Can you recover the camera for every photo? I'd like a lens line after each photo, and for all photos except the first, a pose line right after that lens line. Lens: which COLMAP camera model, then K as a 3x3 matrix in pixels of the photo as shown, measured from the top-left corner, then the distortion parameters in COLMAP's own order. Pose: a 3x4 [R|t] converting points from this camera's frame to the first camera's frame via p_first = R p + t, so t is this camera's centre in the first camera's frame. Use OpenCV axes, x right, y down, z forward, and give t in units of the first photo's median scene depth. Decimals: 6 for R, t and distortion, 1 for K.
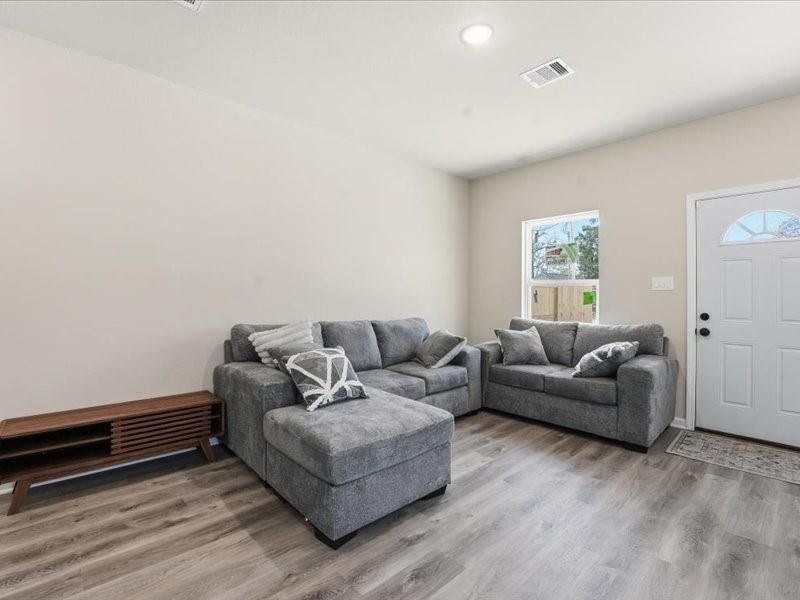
lens RADIAL K [[370.4, 0, 410.0], [0, 370.4, 294.2], [0, 0, 1]] dist [-0.027674, 0.002584]
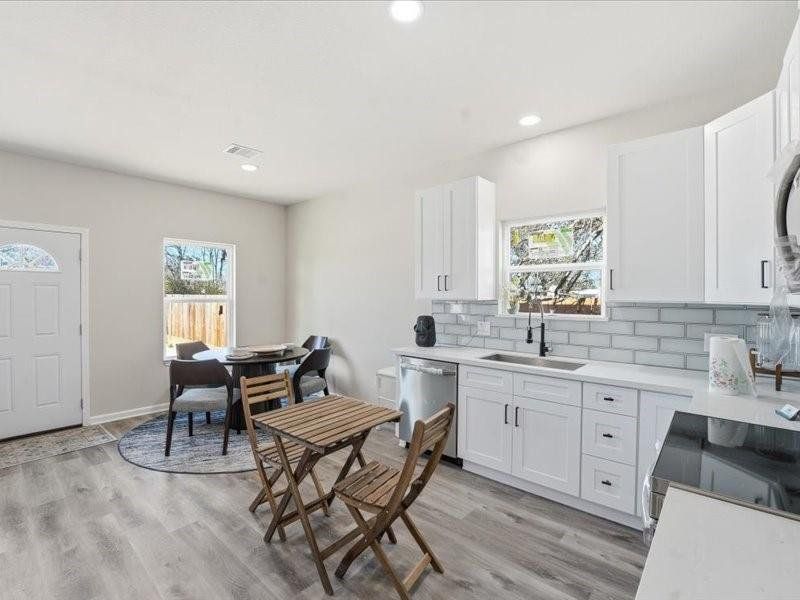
lens RADIAL K [[370.4, 0, 395.6], [0, 370.4, 296.9], [0, 0, 1]] dist [-0.027674, 0.002584]
pose [[-0.106816, -0.012744, 0.994197, -0.395454], [-0.006258, 0.999907, 0.012145, -0.092416], [-0.994259, -0.004924, -0.106886, -0.124078]]
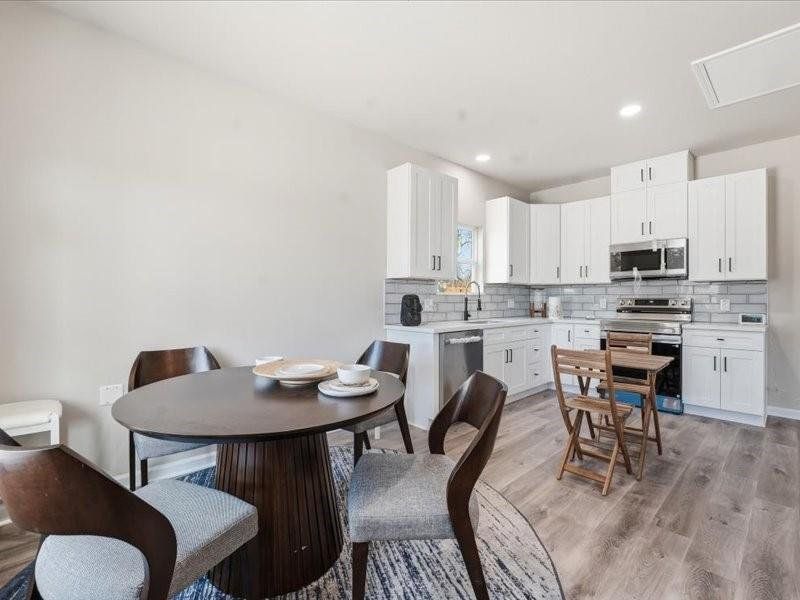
lens RADIAL K [[370.4, 0, 398.5], [0, 370.4, 297.0], [0, 0, 1]] dist [-0.027674, 0.002584]
pose [[-0.999949, -0.009816, -0.002418, 1.075691], [-0.009802, 0.999937, -0.005549, 0.015263], [0.002472, -0.005525, -0.999982, 1.008532]]
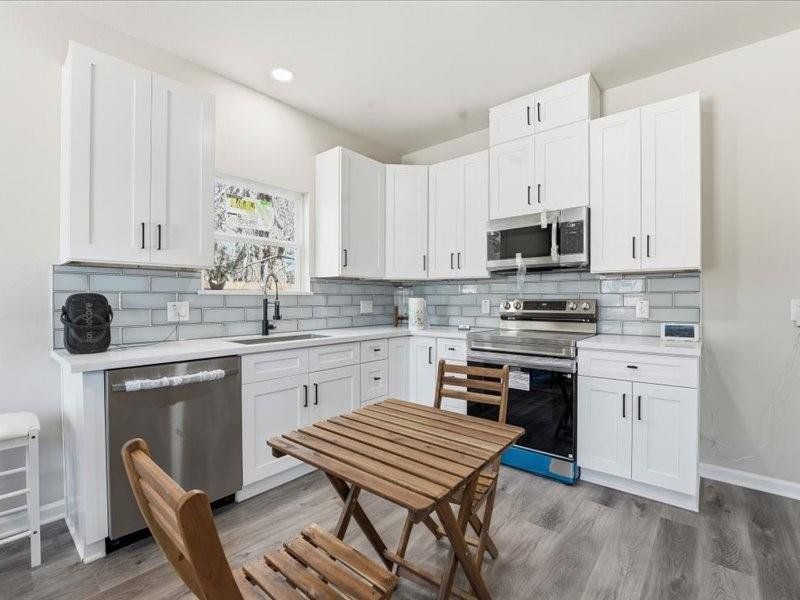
lens RADIAL K [[370.4, 0, 398.2], [0, 370.4, 300.4], [0, 0, 1]] dist [-0.027674, 0.002584]
pose [[-0.992363, -0.007340, -0.123135, 0.494517], [-0.007378, 0.999973, -0.000149, 0.006868], [0.123133, 0.000761, -0.992390, 0.410568]]
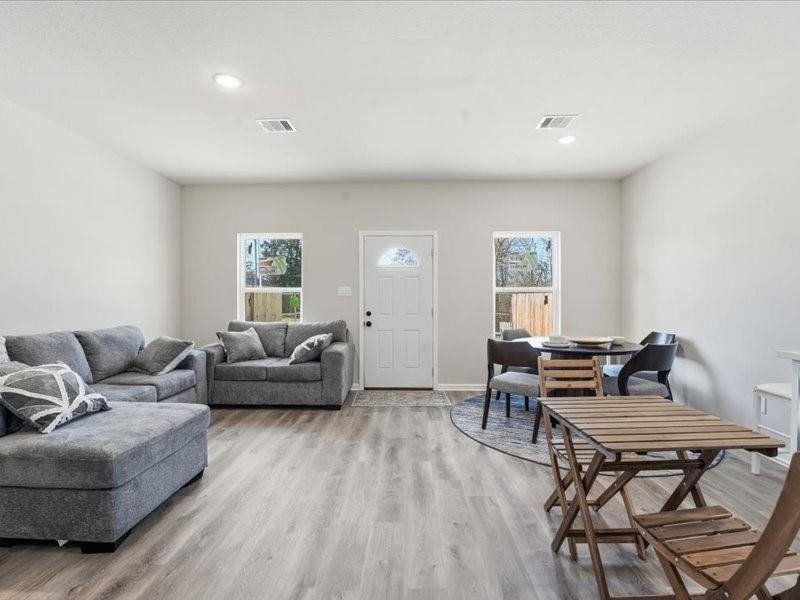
lens RADIAL K [[370.4, 0, 402.8], [0, 370.4, 300.4], [0, 0, 1]] dist [-0.027674, 0.002584]
pose [[0.688754, -0.011136, 0.724910, -0.247534], [0.003181, 0.999919, 0.012339, -0.013287], [-0.724988, -0.006193, 0.688733, -0.191589]]
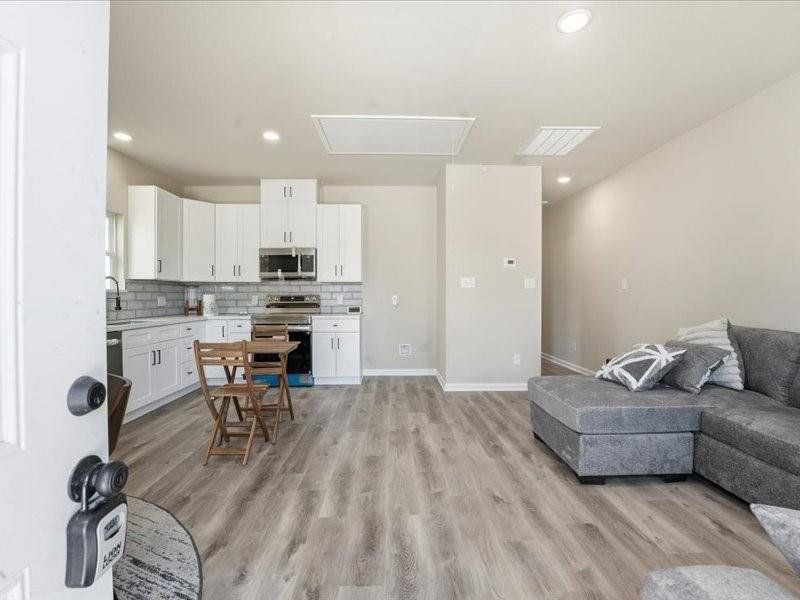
lens RADIAL K [[370.4, 0, 400.5], [0, 370.4, 300.0], [0, 0, 1]] dist [-0.027674, 0.002584]
pose [[-0.656380, 0.002762, -0.754426, 1.061530], [-0.001789, 0.999985, 0.005218, 0.014442], [0.754429, 0.004774, -0.656365, 1.131232]]
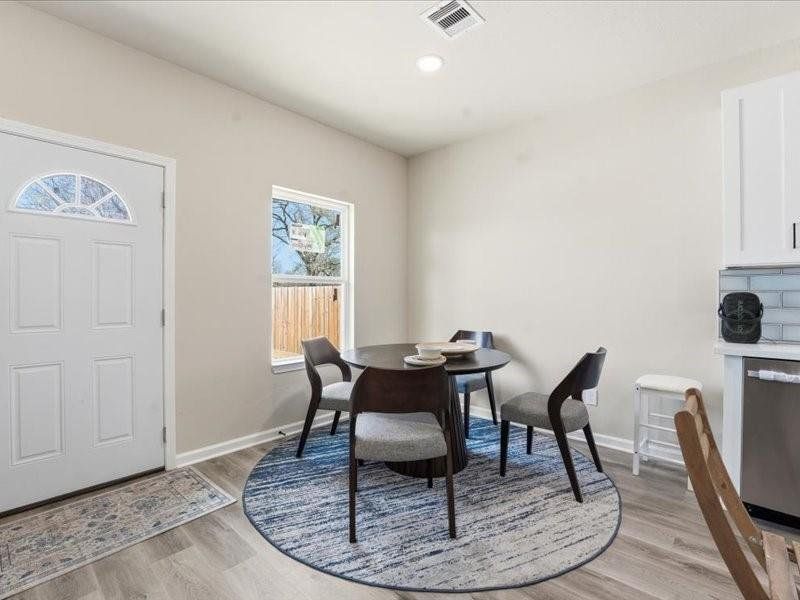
lens RADIAL K [[370.4, 0, 391.3], [0, 370.4, 298.9], [0, 0, 1]] dist [-0.027674, 0.002584]
pose [[-0.090423, -0.013156, 0.995817, 0.240466], [-0.005947, 0.999902, 0.012670, 0.006207], [-0.995886, -0.004777, -0.090493, 0.515465]]
